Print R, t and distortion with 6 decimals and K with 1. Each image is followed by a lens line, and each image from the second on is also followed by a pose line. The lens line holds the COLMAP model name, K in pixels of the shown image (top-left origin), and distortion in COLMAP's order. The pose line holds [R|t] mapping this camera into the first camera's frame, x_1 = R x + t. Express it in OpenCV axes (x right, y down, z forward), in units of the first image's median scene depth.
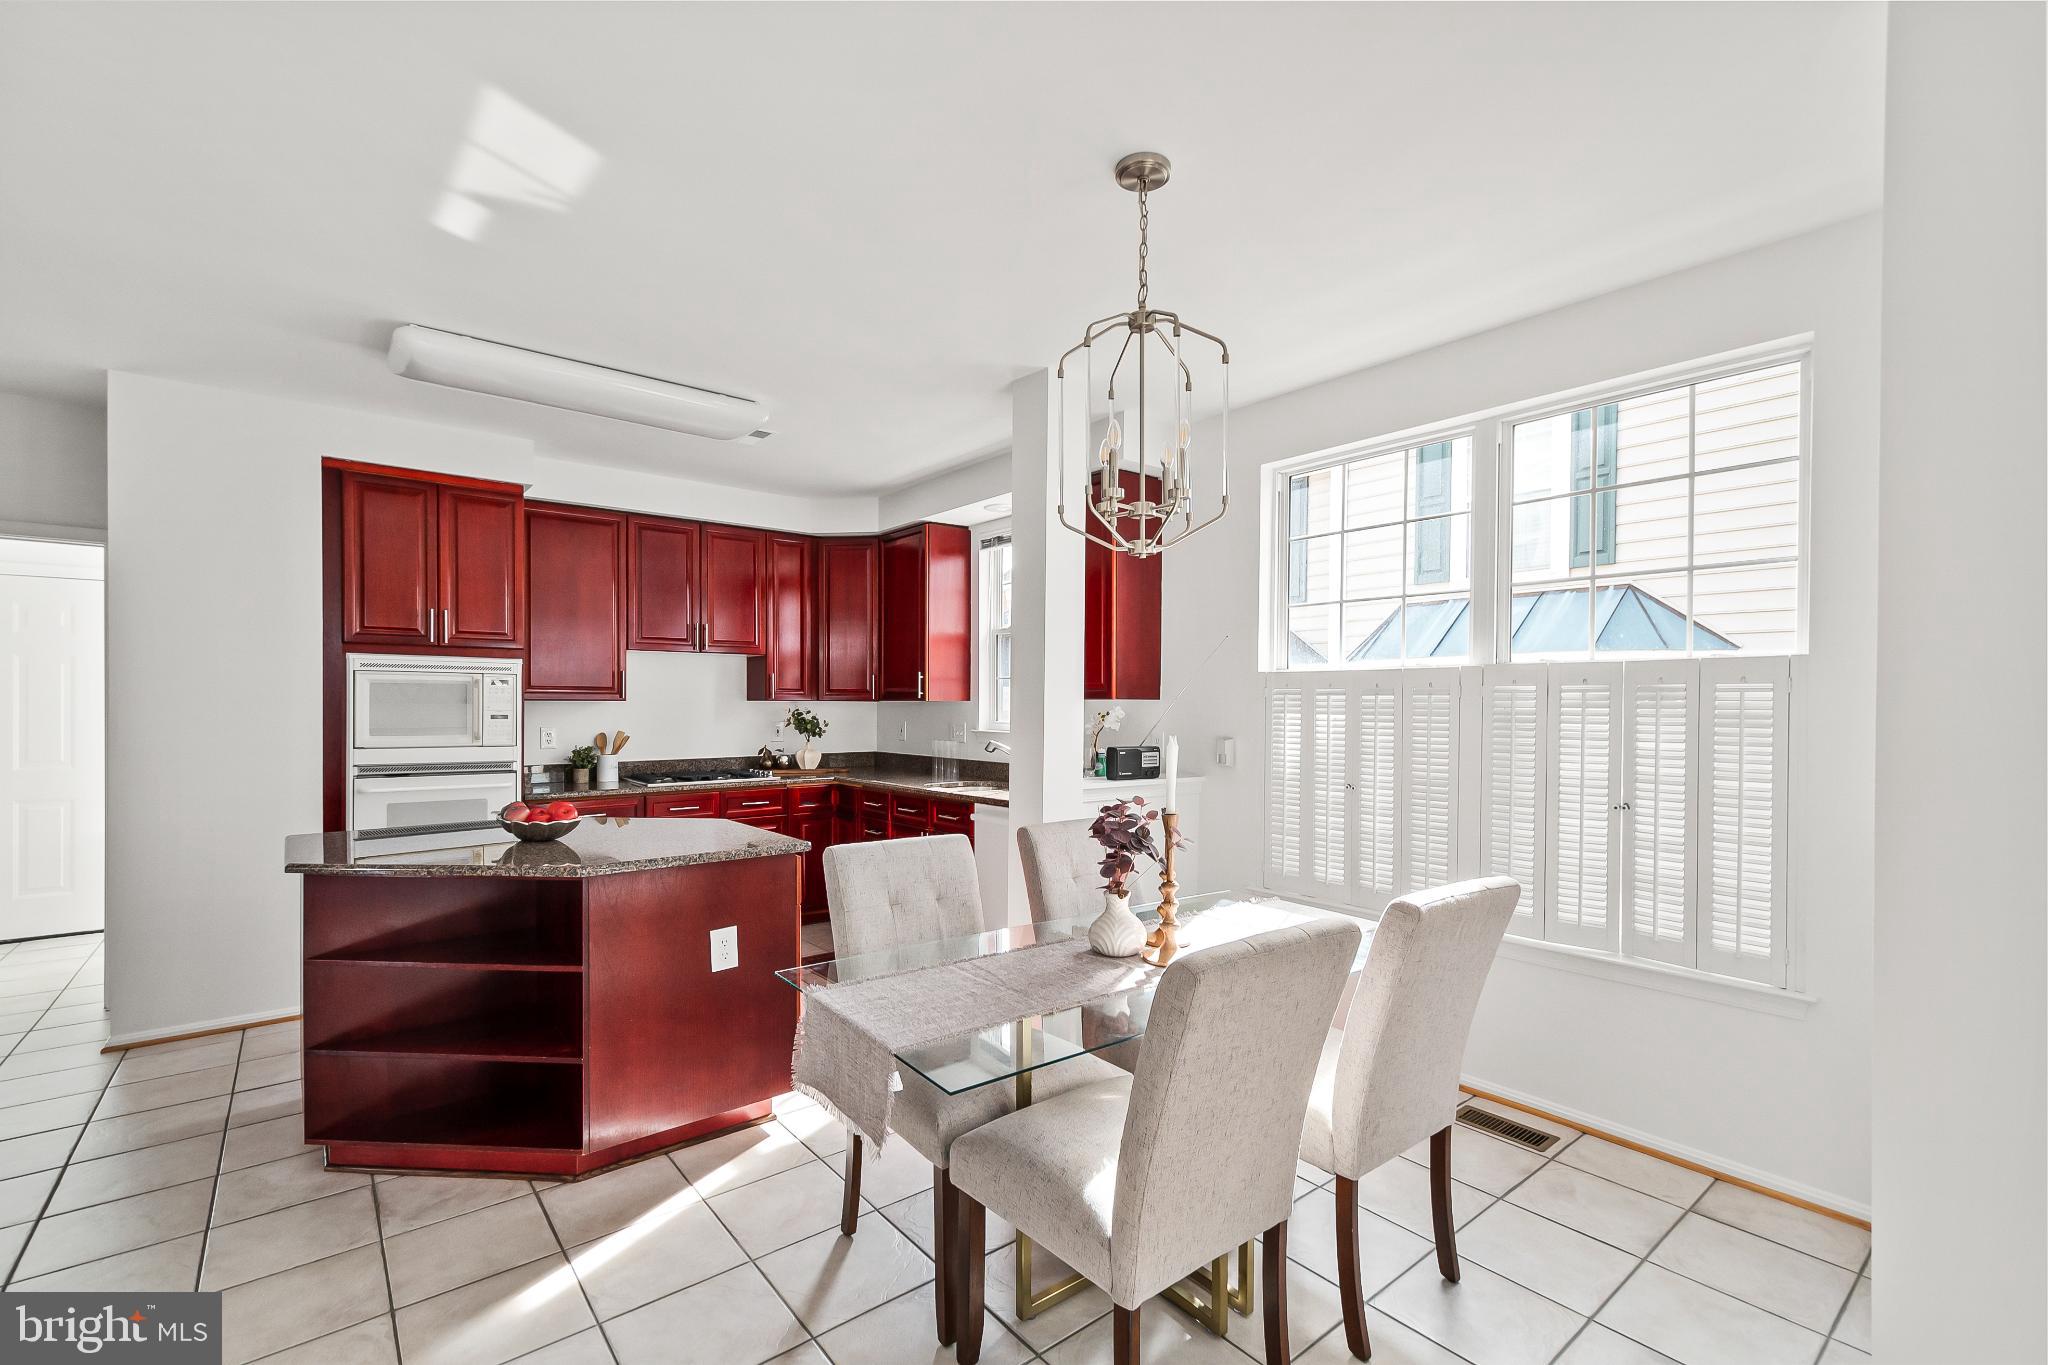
lens RADIAL K [[892.7, 0, 1044.4], [0, 892.7, 703.7], [0, 0, 1]] dist [0.006181, -0.000624]
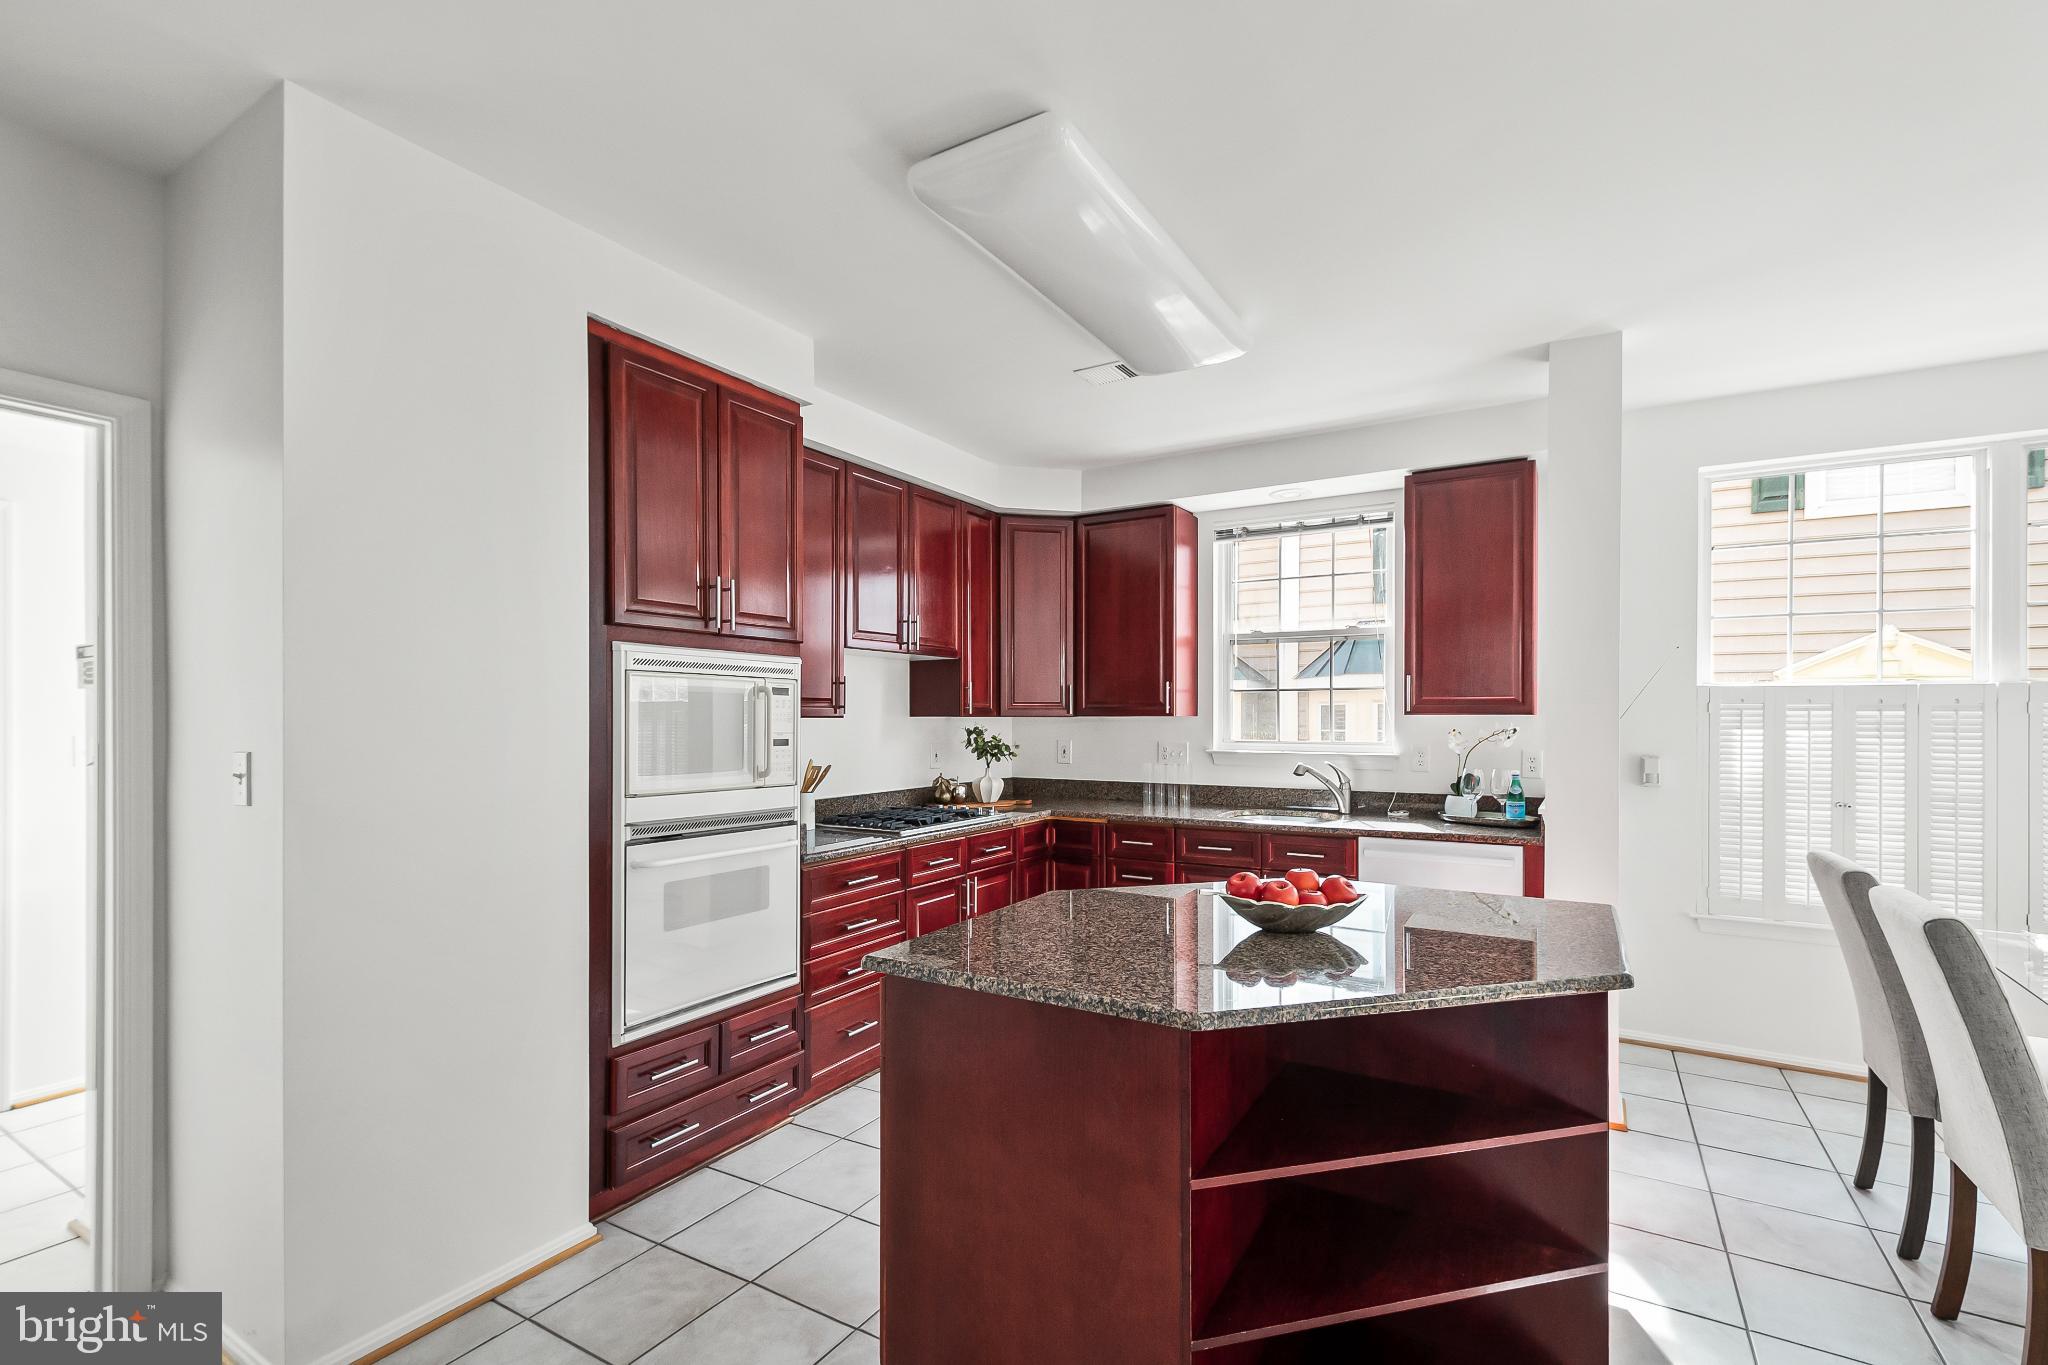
lens RADIAL K [[892.7, 0, 1047.2], [0, 892.7, 714.5], [0, 0, 1]] dist [0.006181, -0.000624]
pose [[0.943432, -0.001642, 0.331561, -0.689490], [0.002528, 0.999994, -0.002242, -0.004519], [-0.331556, 0.002954, 0.943431, 0.319808]]
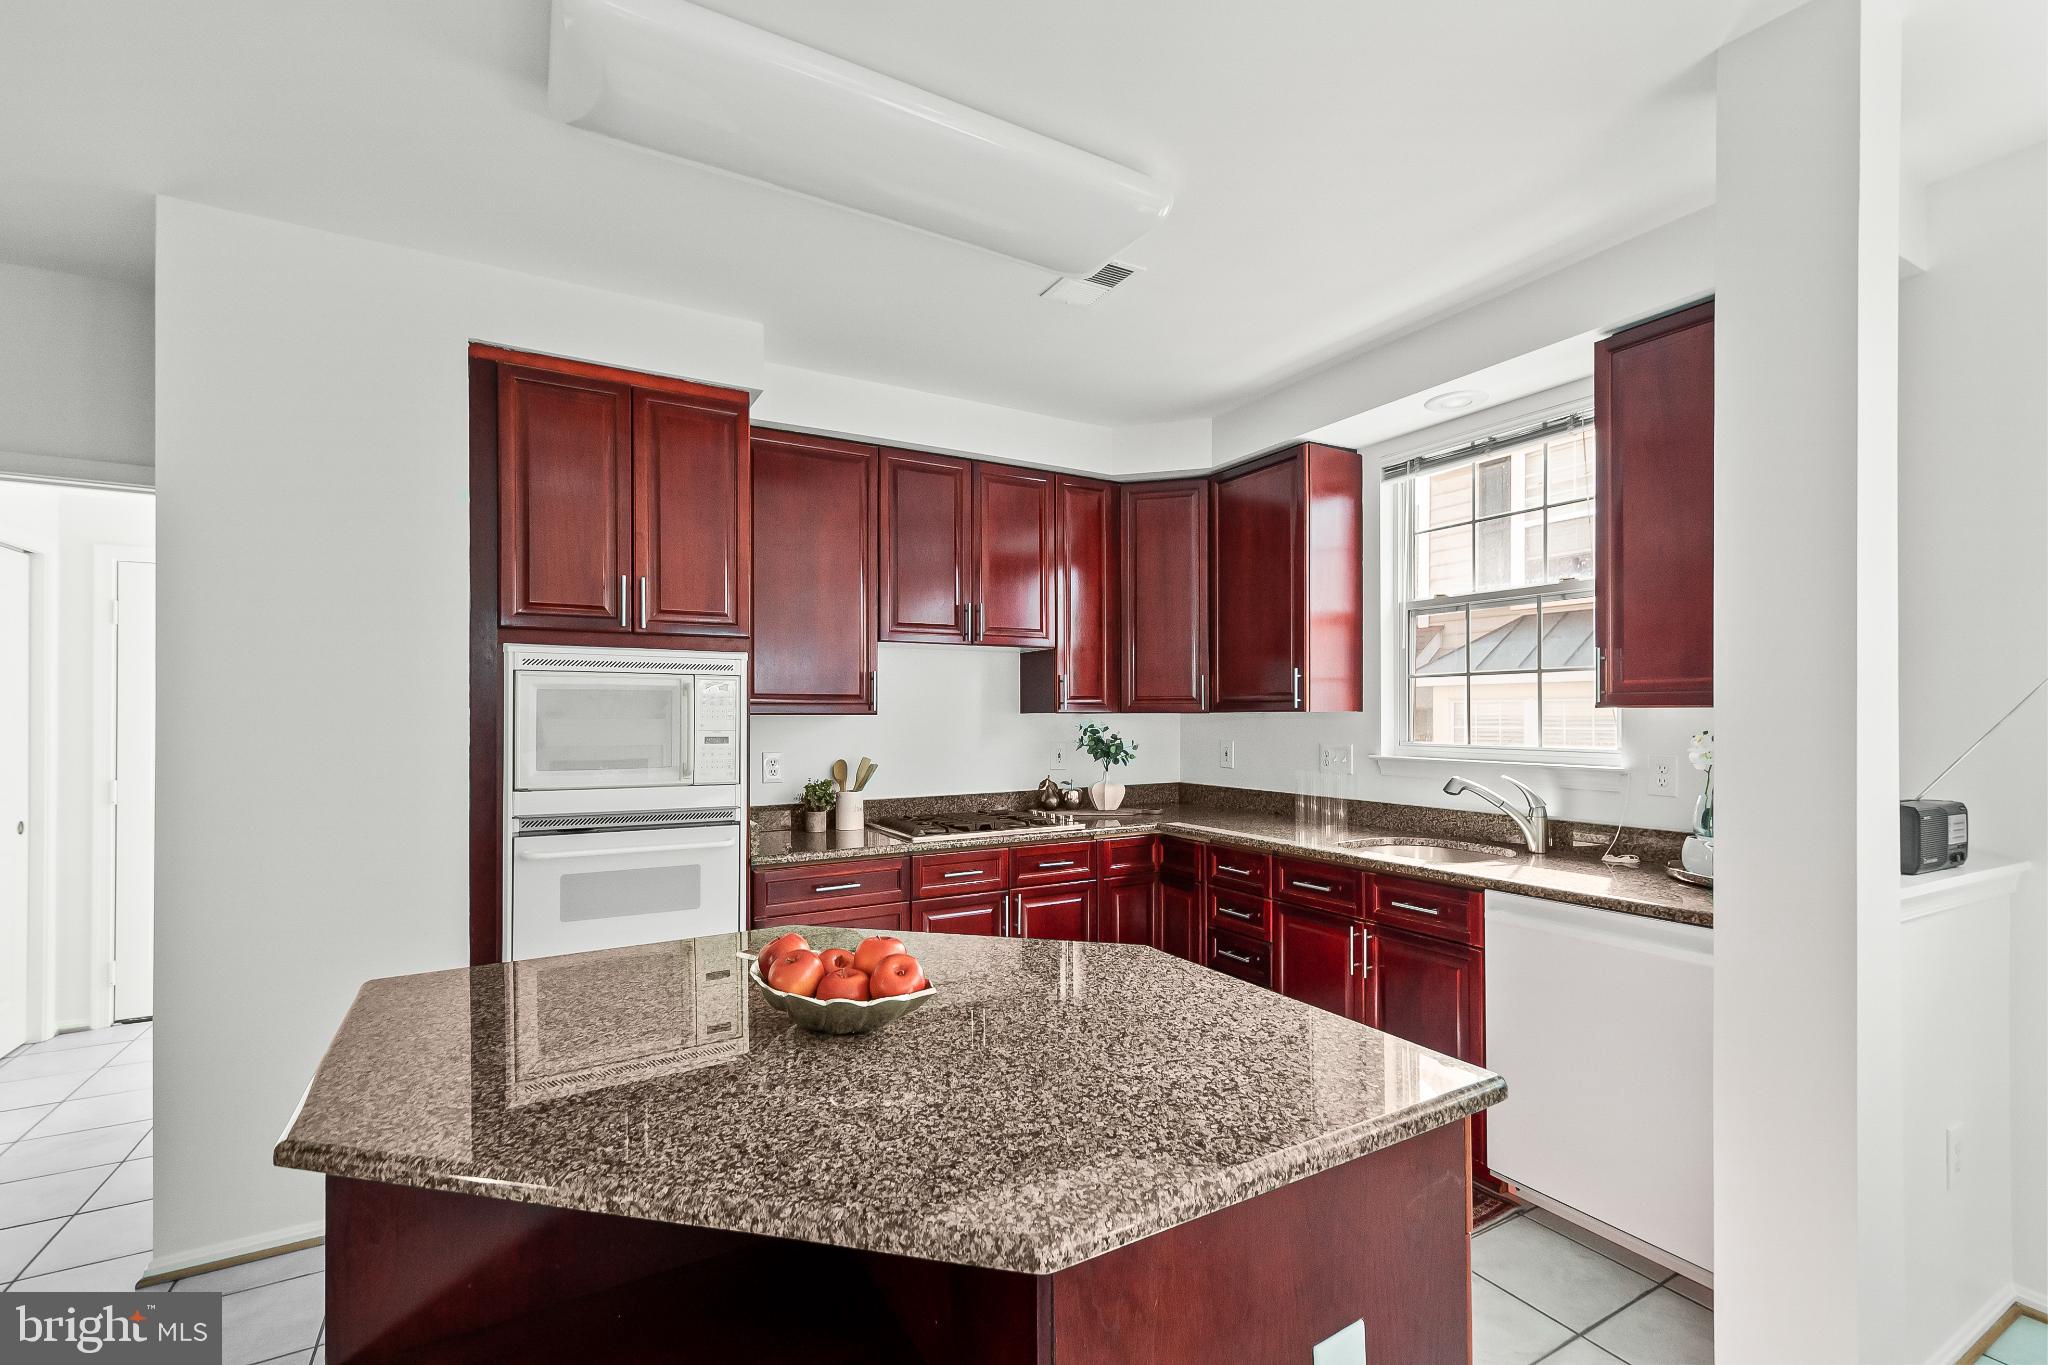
lens RADIAL K [[892.7, 0, 1044.1], [0, 892.7, 703.8], [0, 0, 1]] dist [0.006181, -0.000624]
pose [[0.986765, -0.007460, -0.161988, -0.283743], [0.005617, 0.999914, -0.011833, -0.003159], [0.162062, 0.010767, 0.986722, 0.417507]]
